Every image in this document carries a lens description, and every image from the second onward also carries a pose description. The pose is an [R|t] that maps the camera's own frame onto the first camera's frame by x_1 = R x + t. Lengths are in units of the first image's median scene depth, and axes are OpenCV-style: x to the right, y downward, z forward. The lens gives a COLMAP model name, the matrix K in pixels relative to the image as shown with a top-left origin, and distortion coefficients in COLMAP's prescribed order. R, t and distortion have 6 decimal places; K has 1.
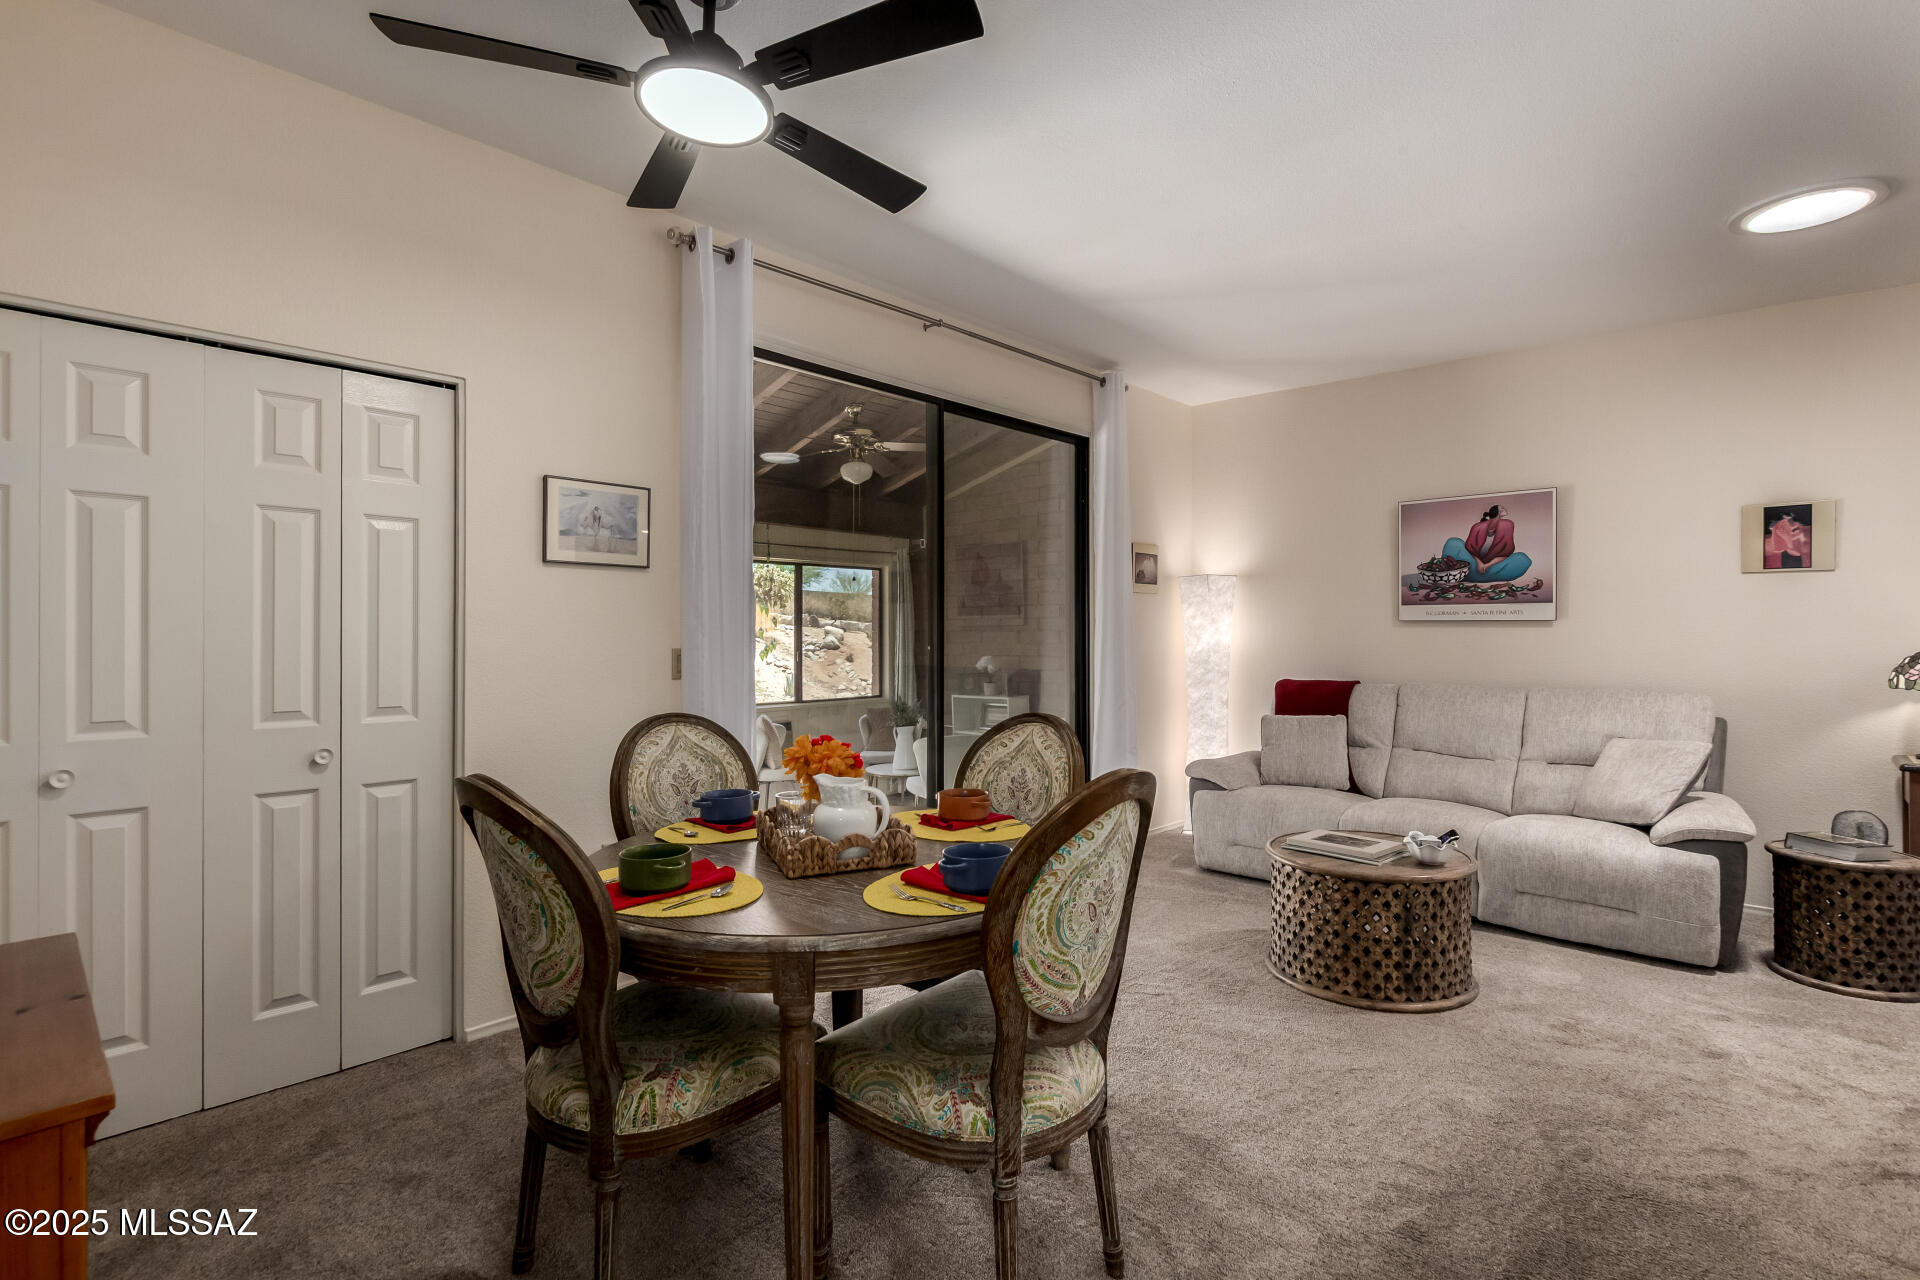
lens RADIAL K [[882.6, 0, 964.9], [0, 882.6, 632.7], [0, 0, 1]] dist [-0.001918, -0.001304]
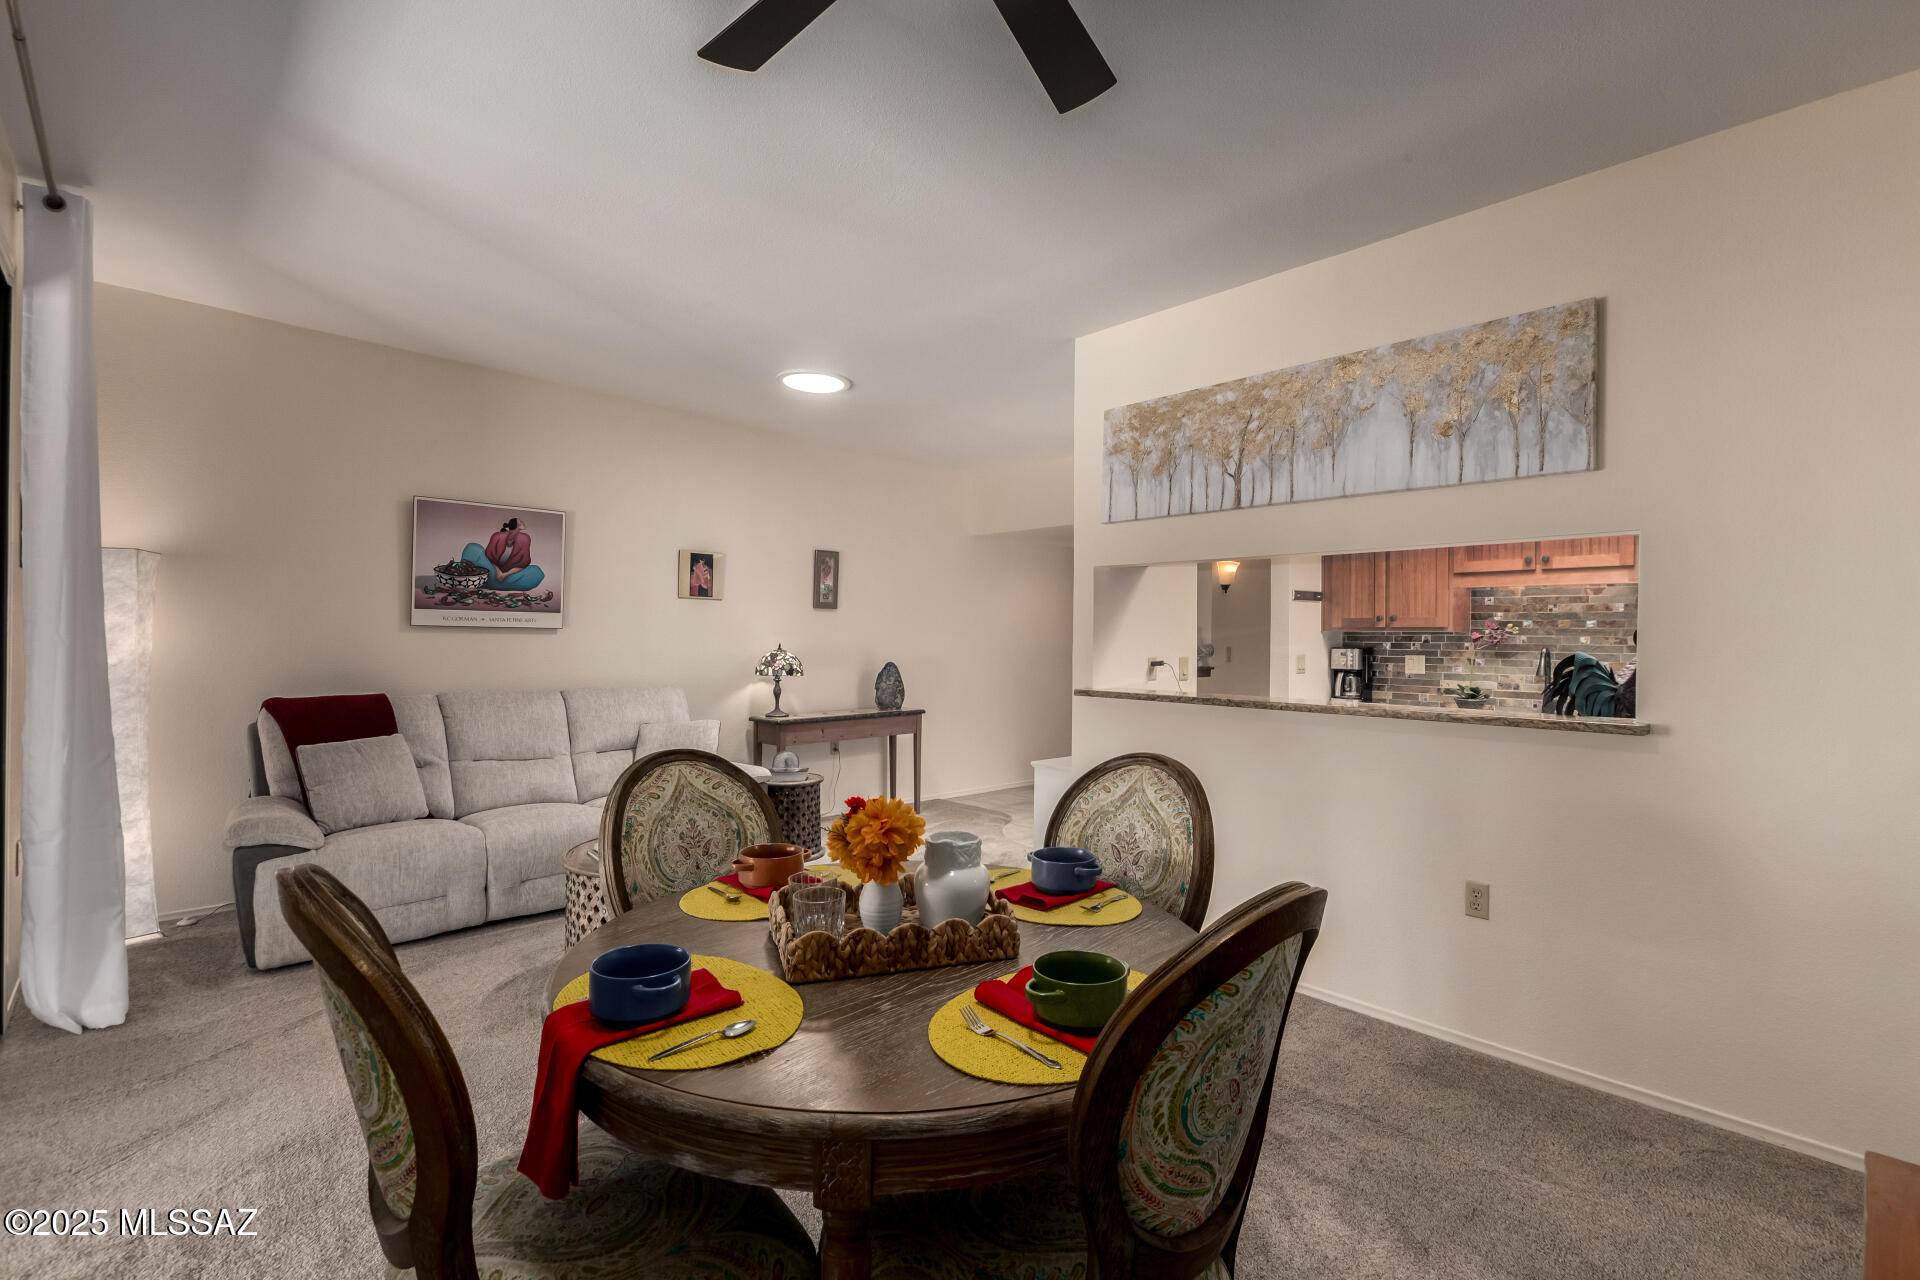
lens RADIAL K [[872.5, 0, 965.6], [0, 872.5, 632.4], [0, 0, 1]] dist [-0.003268, -0.000849]
pose [[0.057266, 0.007281, 0.998332, -0.477128], [-0.012239, 0.999903, -0.006590, -0.008996], [-0.998284, -0.011842, 0.057349, 0.470542]]
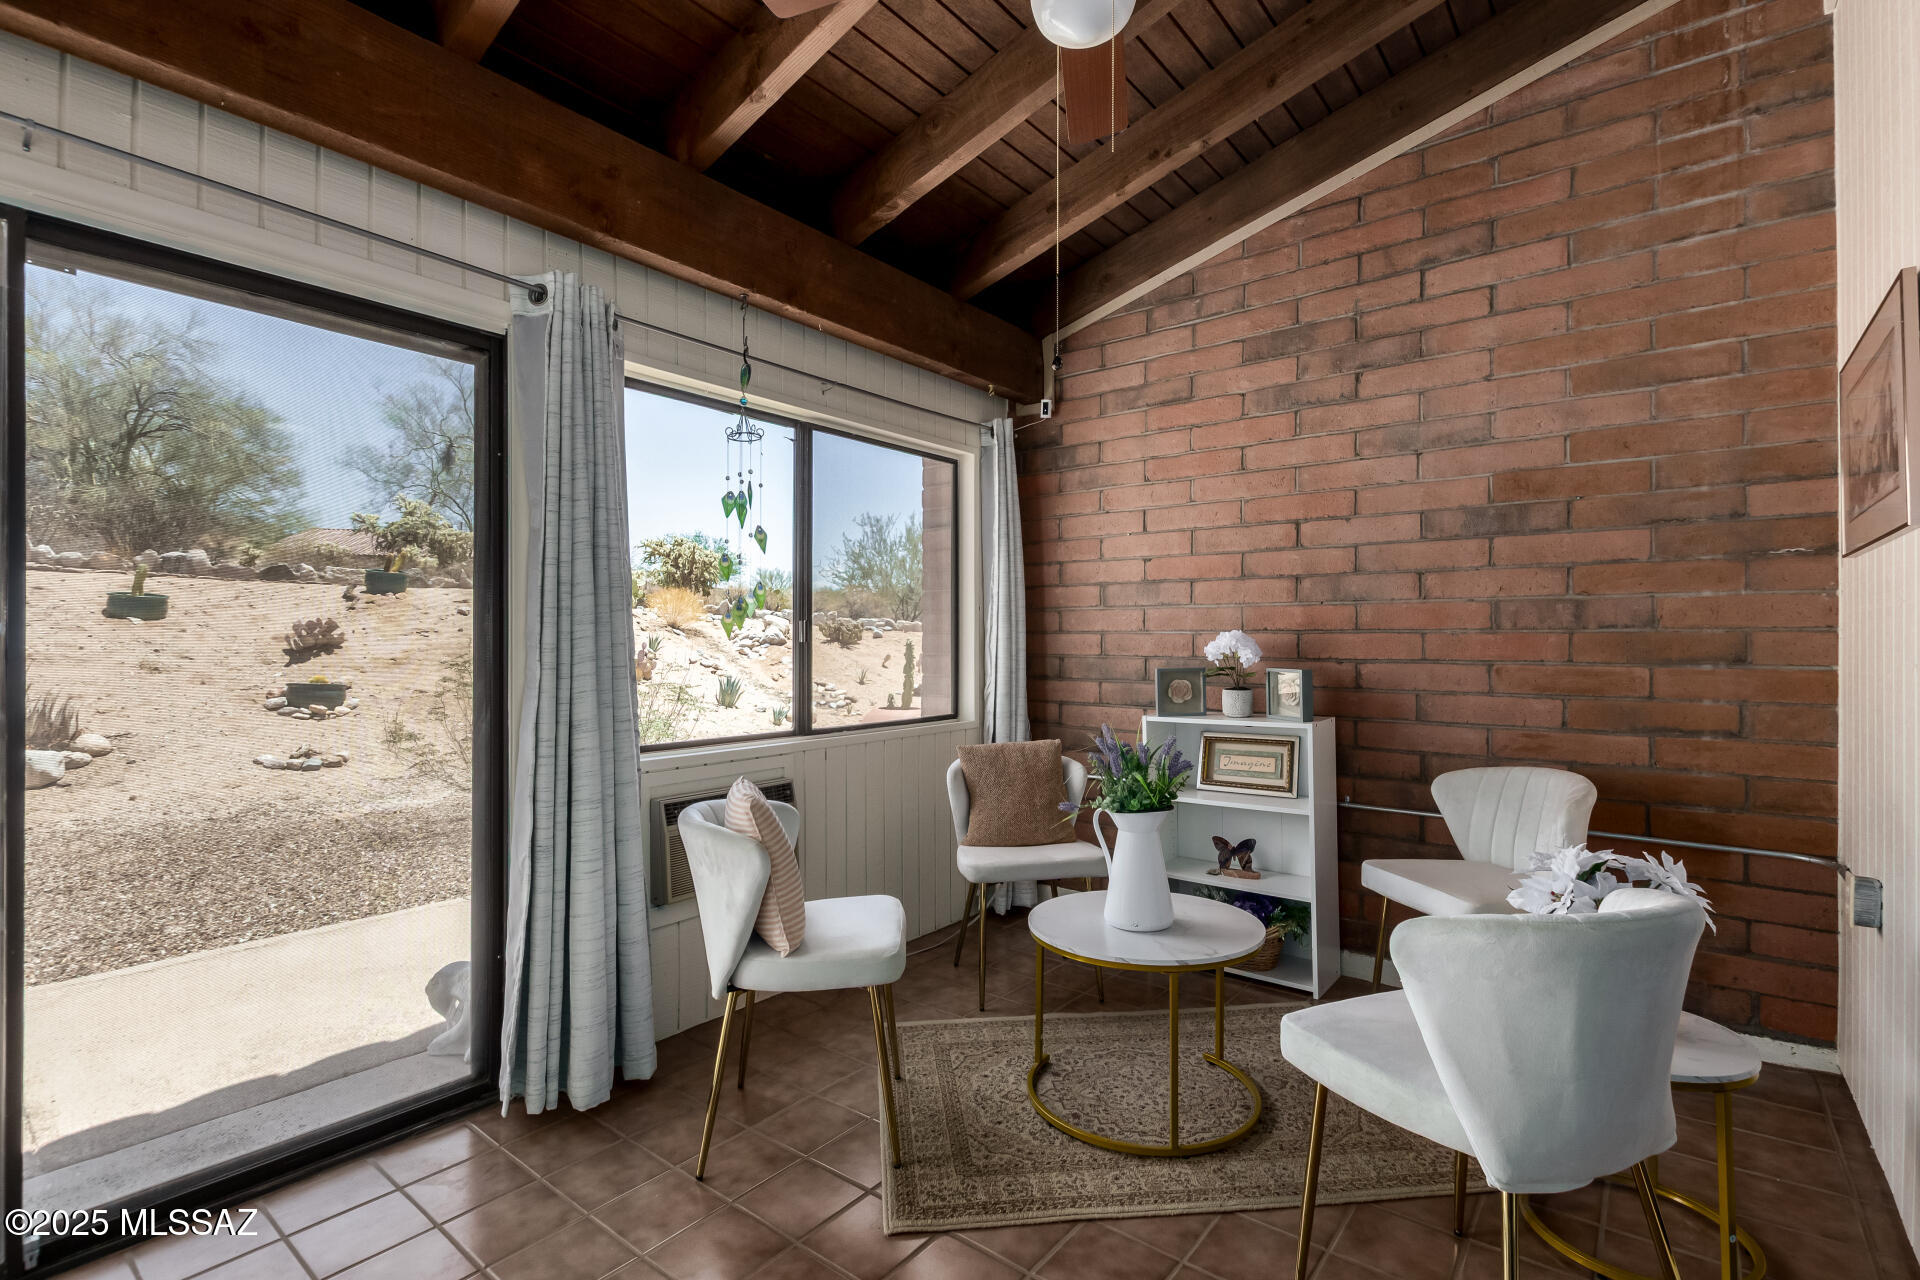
lens RADIAL K [[877.4, 0, 960.4], [0, 877.4, 635.2], [0, 0, 1]] dist [0.003576, -0.001199]
pose [[0.995776, 0.001941, 0.091799, -0.272073], [-0.001791, 0.999997, -0.001710, 0.052961], [-0.091802, 0.001539, 0.995776, 0.998633]]
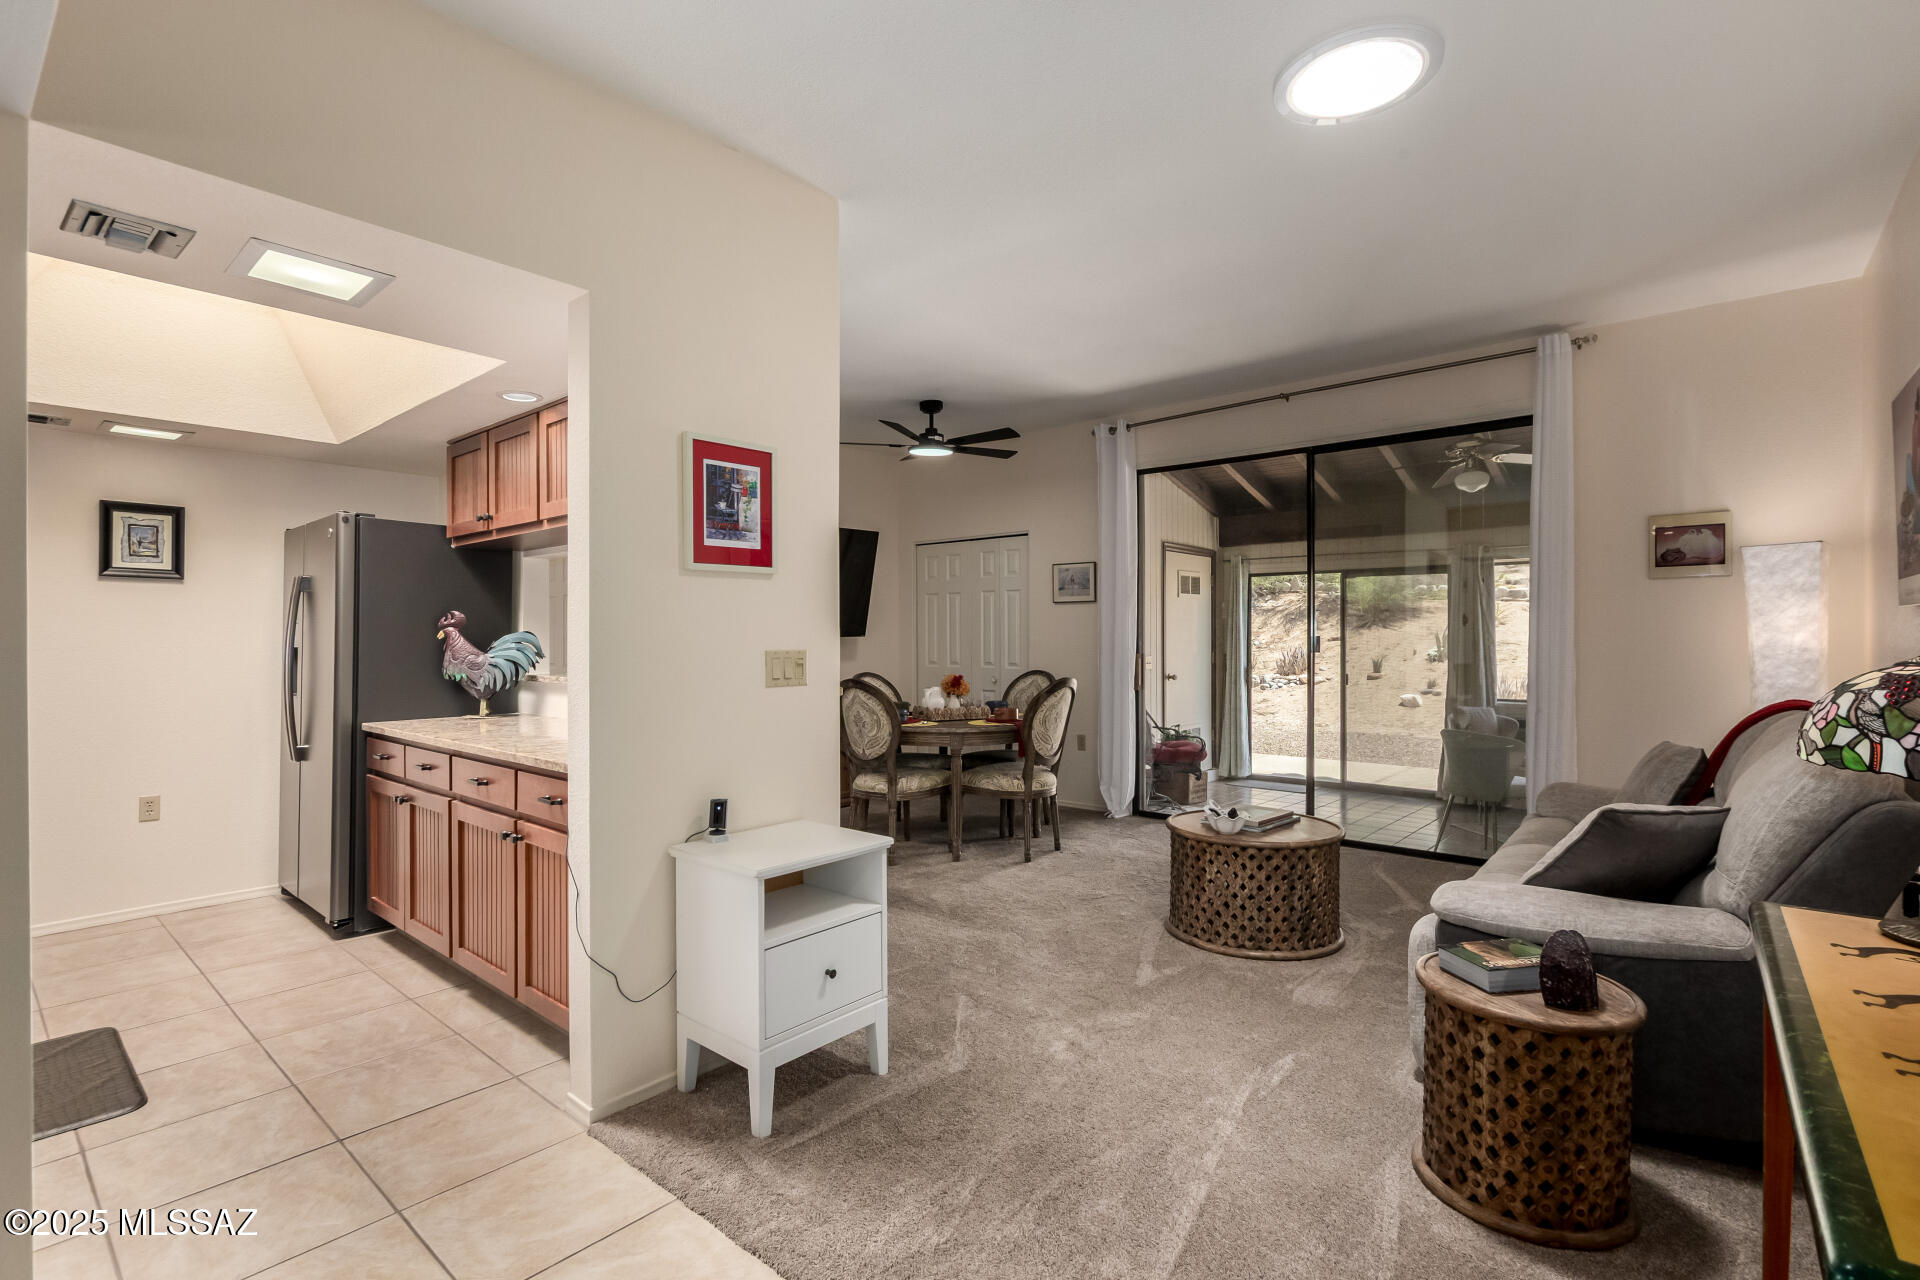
lens RADIAL K [[878.7, 0, 962.9], [0, 878.7, 641.0], [0, 0, 1]] dist [0.000101, -0.000152]
pose [[0.061135, 0.004593, -0.998119, 1.283887], [0.004948, 0.999976, 0.004905, 0.003557], [0.998117, -0.005239, 0.061111, 0.460625]]
